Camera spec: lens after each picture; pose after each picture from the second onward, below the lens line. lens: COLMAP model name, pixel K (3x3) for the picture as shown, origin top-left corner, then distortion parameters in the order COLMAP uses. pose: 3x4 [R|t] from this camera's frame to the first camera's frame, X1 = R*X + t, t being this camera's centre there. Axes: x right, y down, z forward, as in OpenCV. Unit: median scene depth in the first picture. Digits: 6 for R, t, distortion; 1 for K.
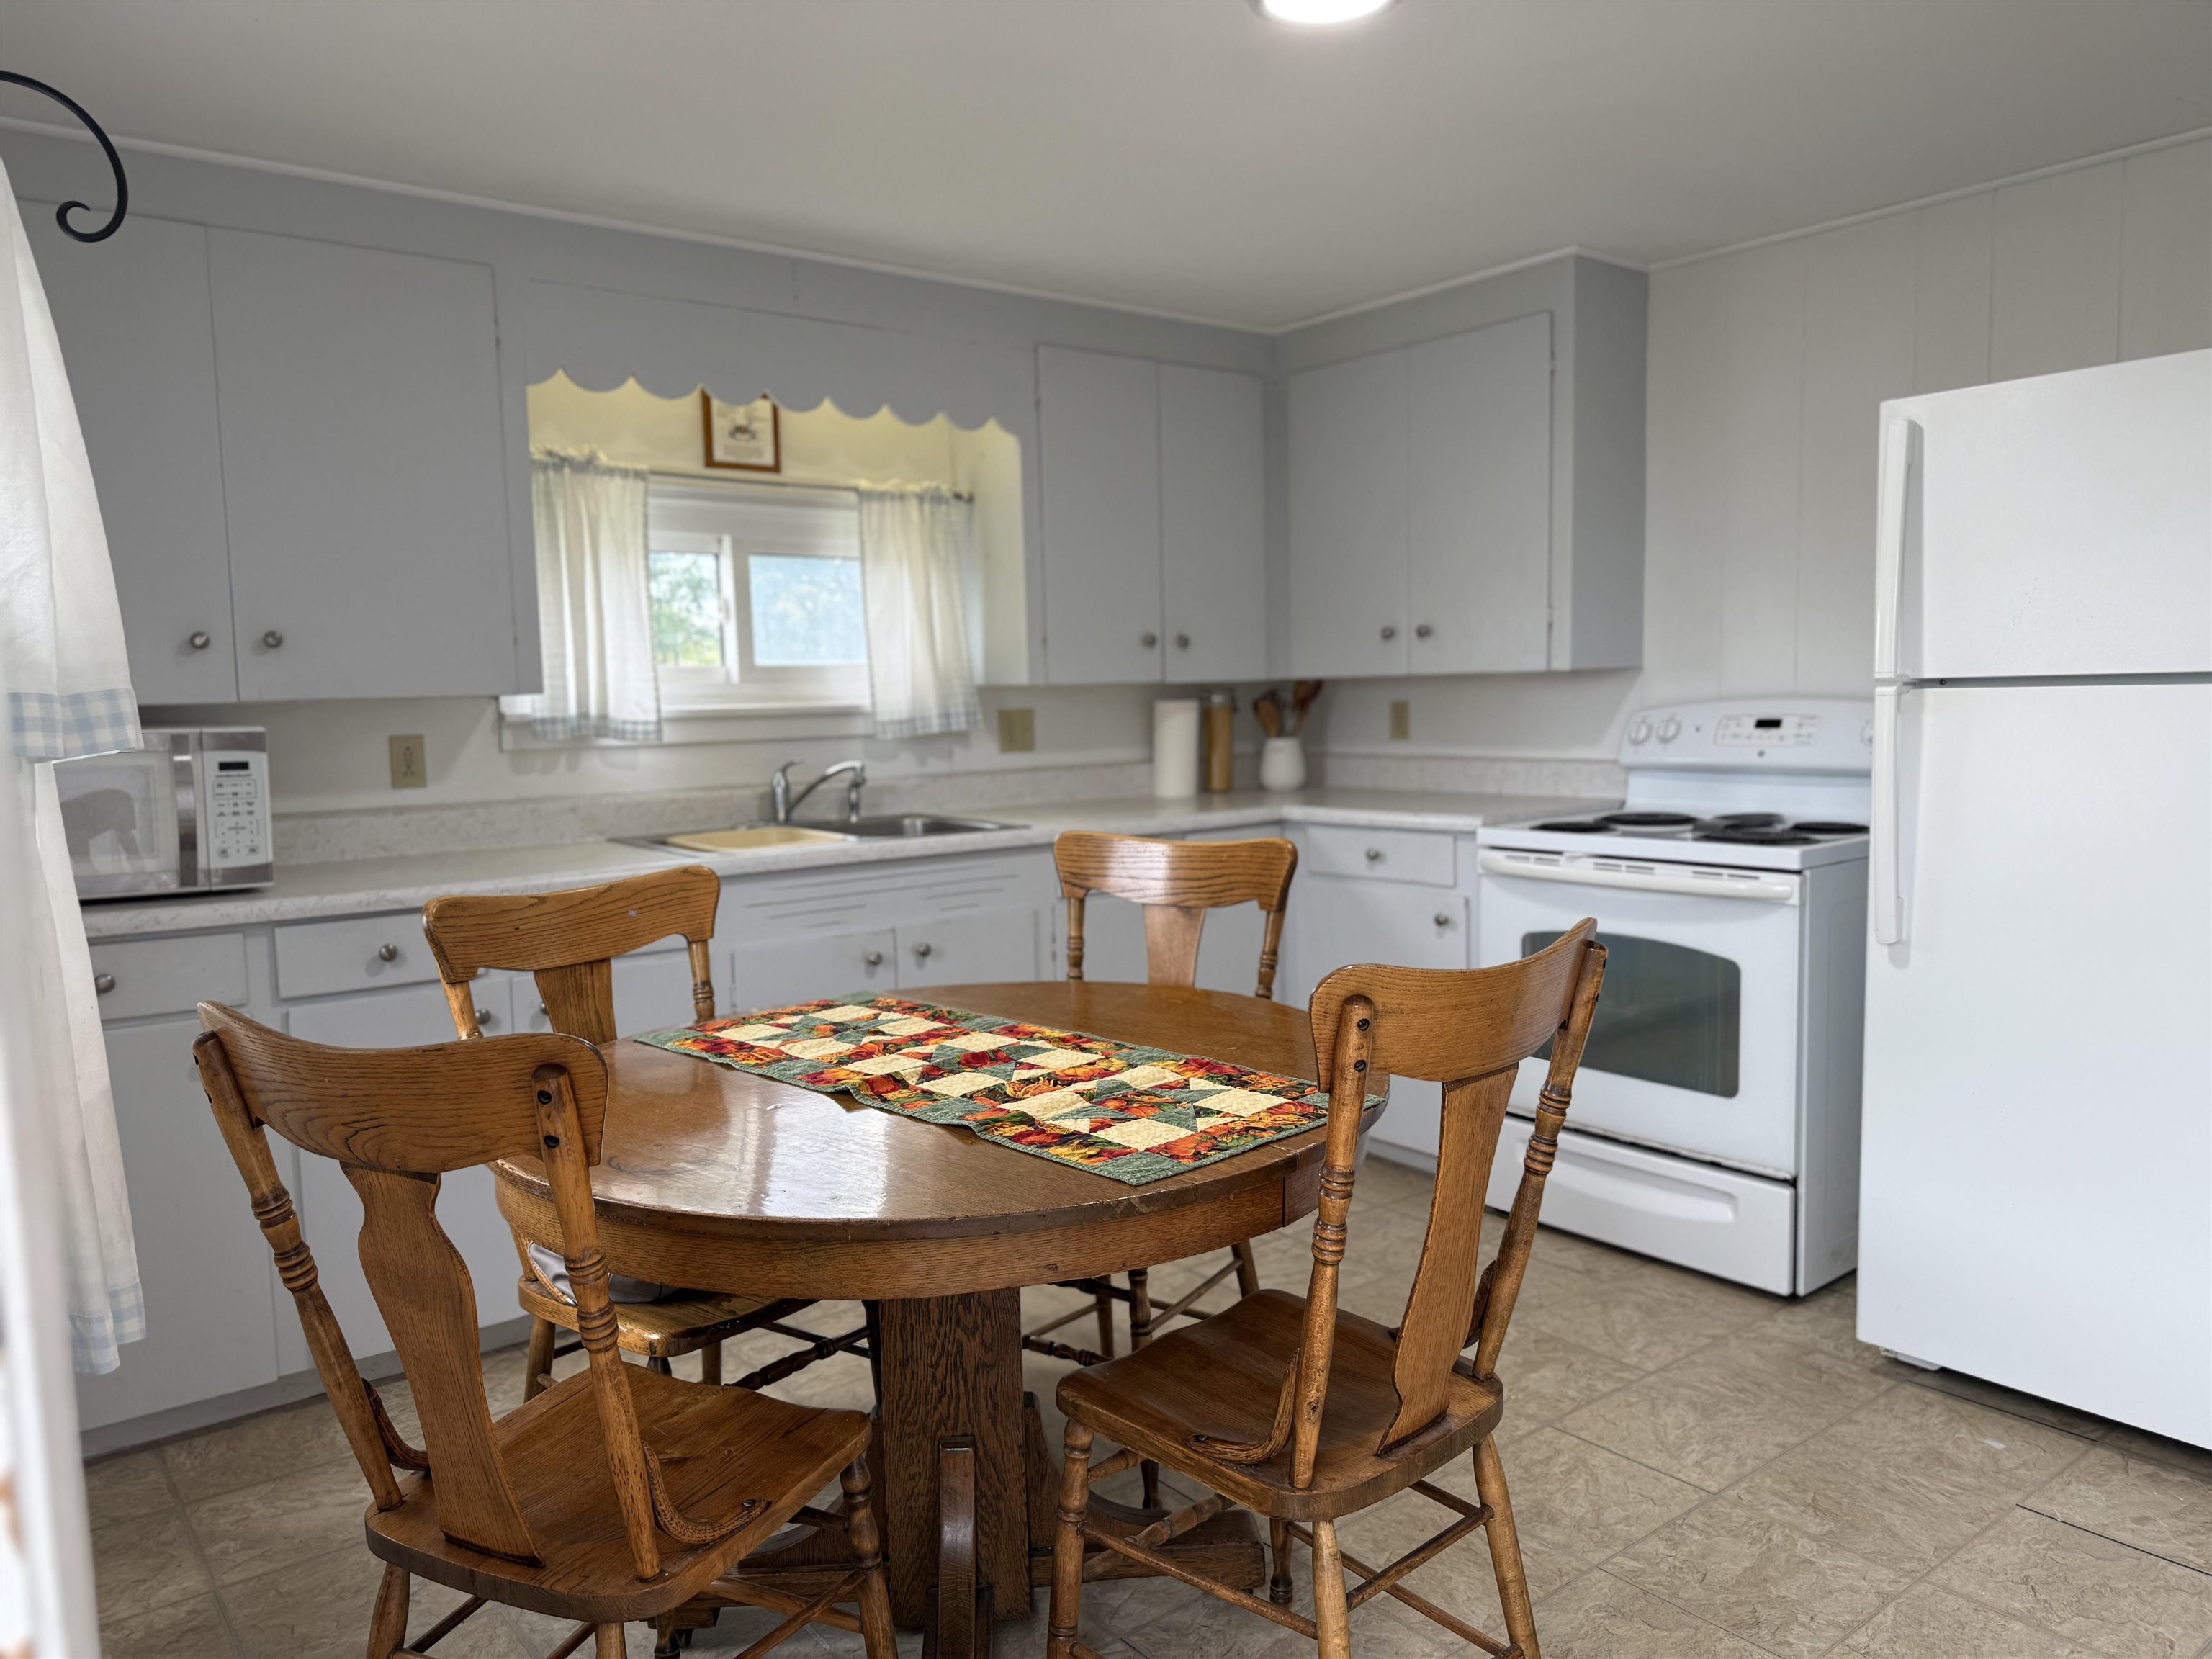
lens RADIAL K [[1554.1, 0, 1108.9], [0, 1554.1, 852.3], [0, 0, 1]] dist [0.028130, -0.047620]
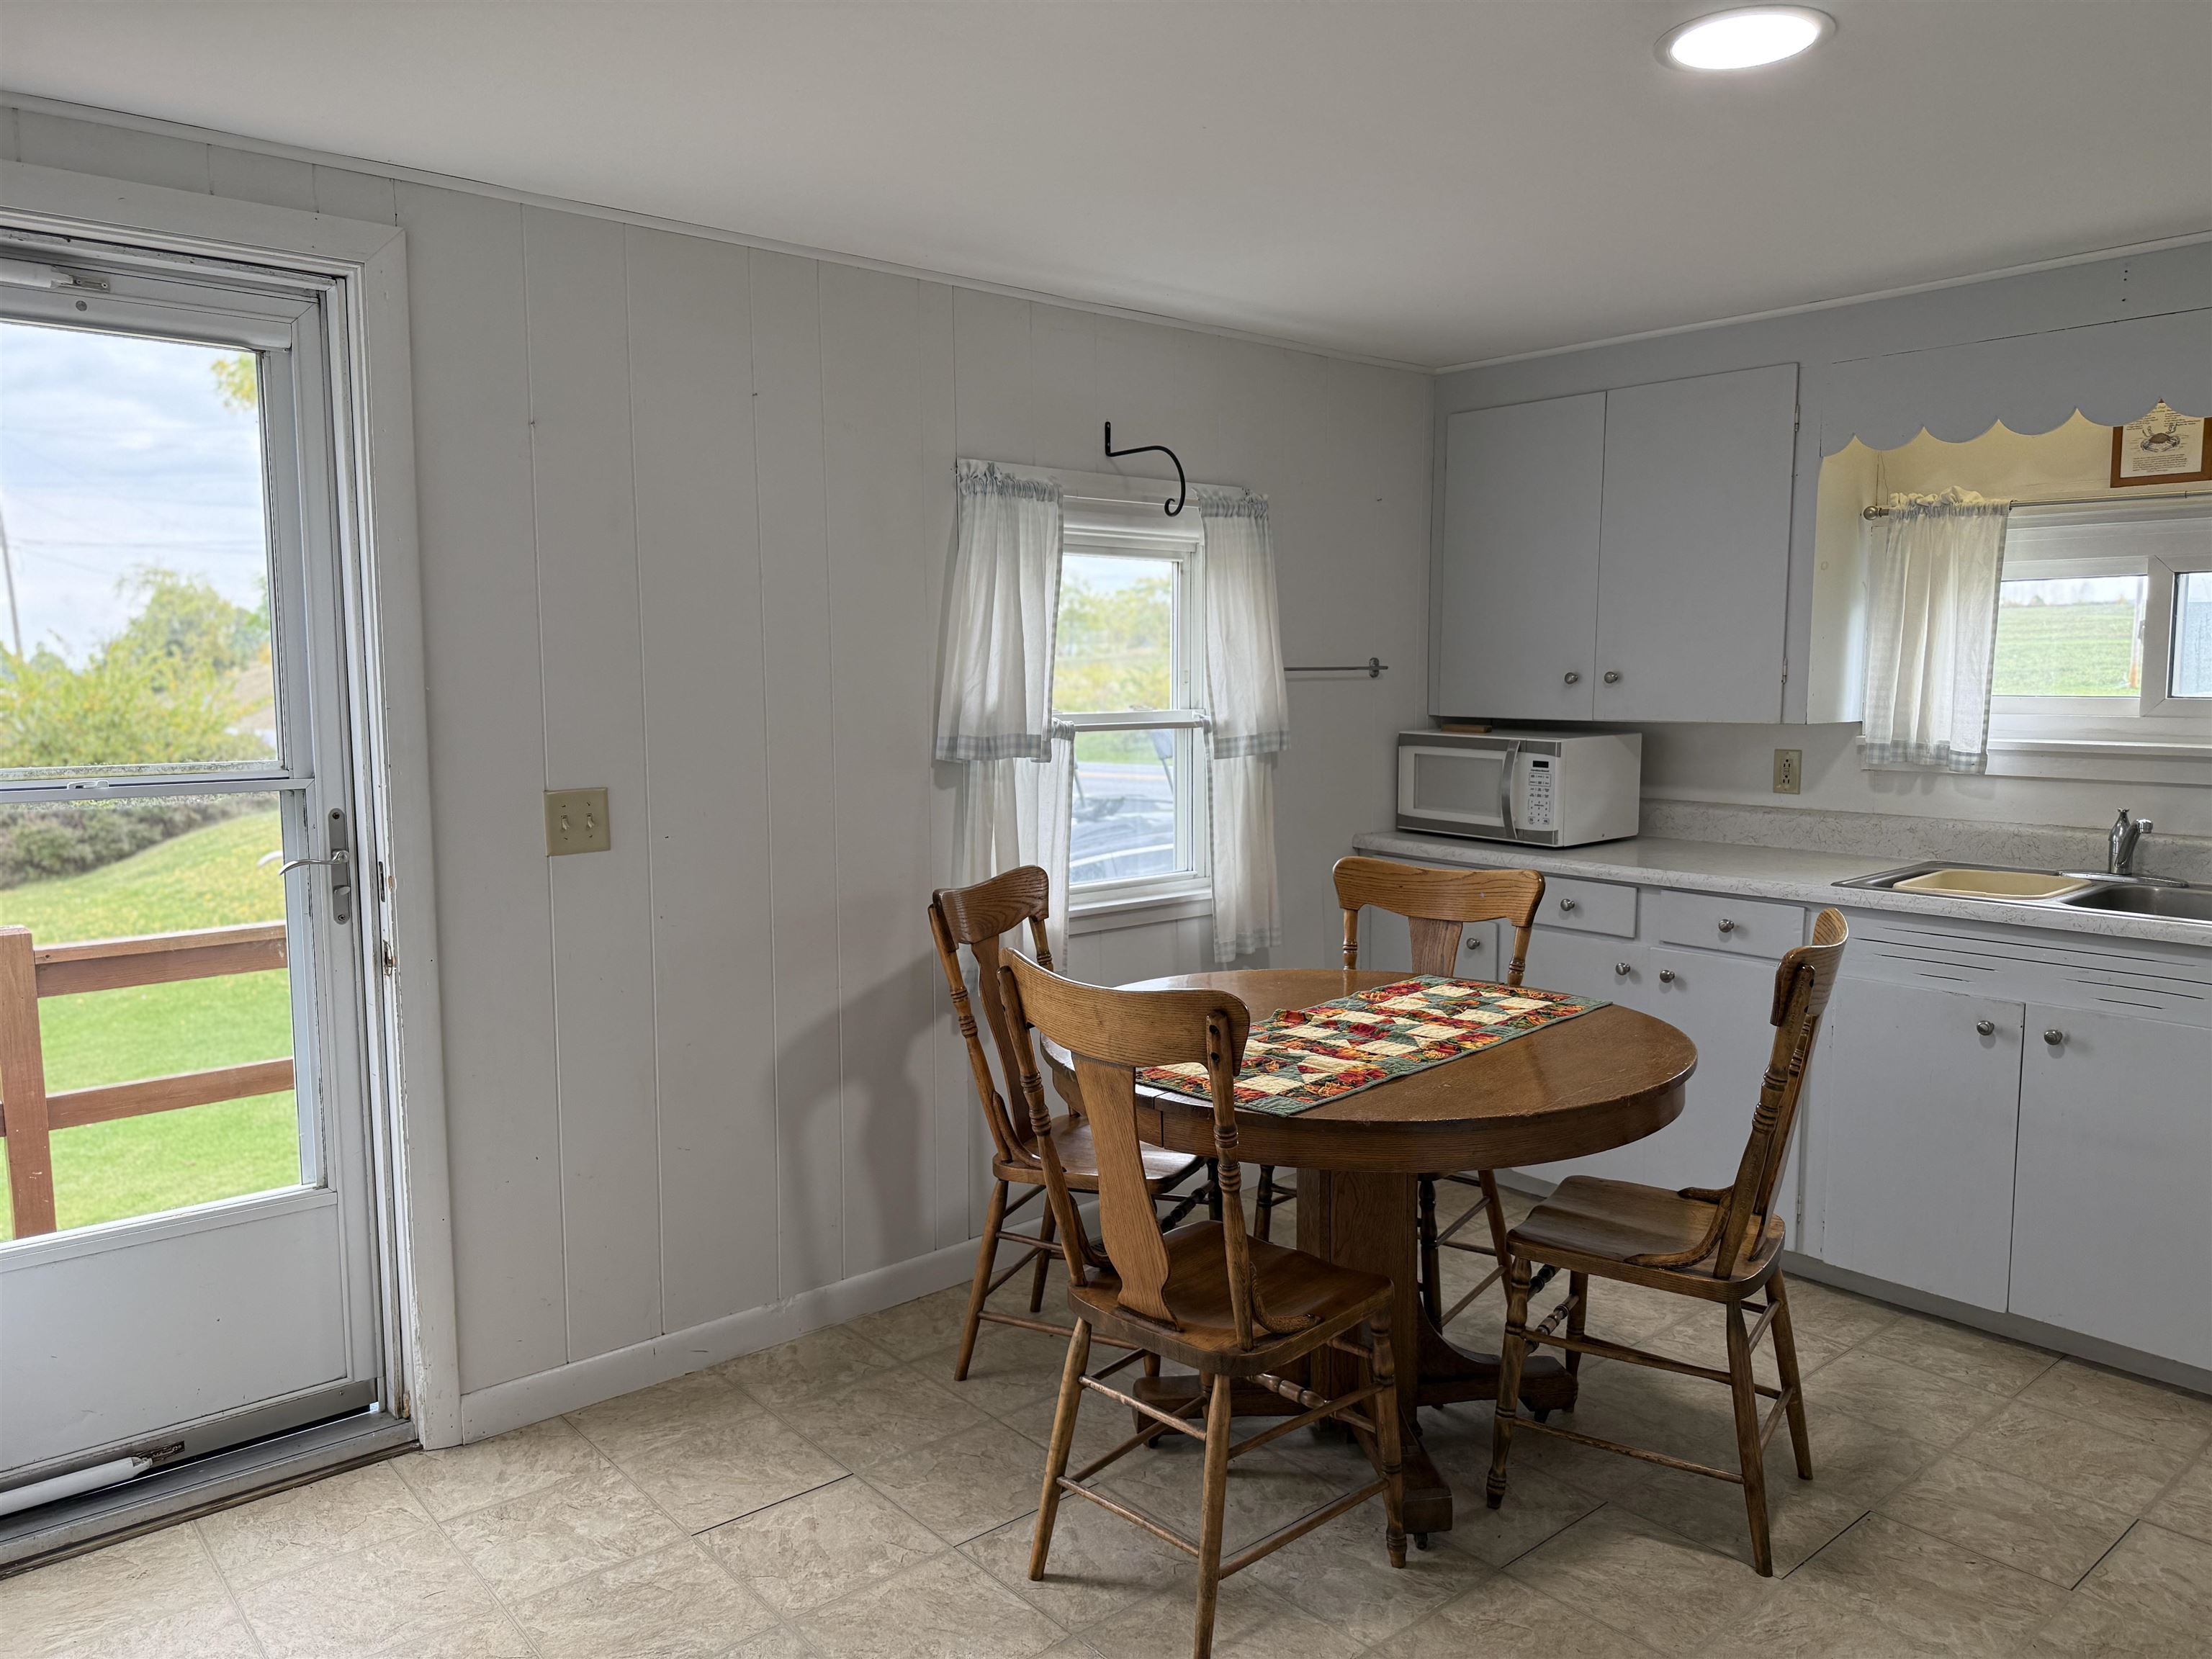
lens RADIAL K [[1554.1, 0, 1105.7], [0, 1554.1, 822.7], [0, 0, 1]] dist [0.028130, -0.047620]
pose [[0.026923, 0.125451, -0.991734, 0.717250], [-0.098939, 0.987557, 0.122236, -0.109839], [0.994729, 0.094831, 0.039000, 0.409583]]
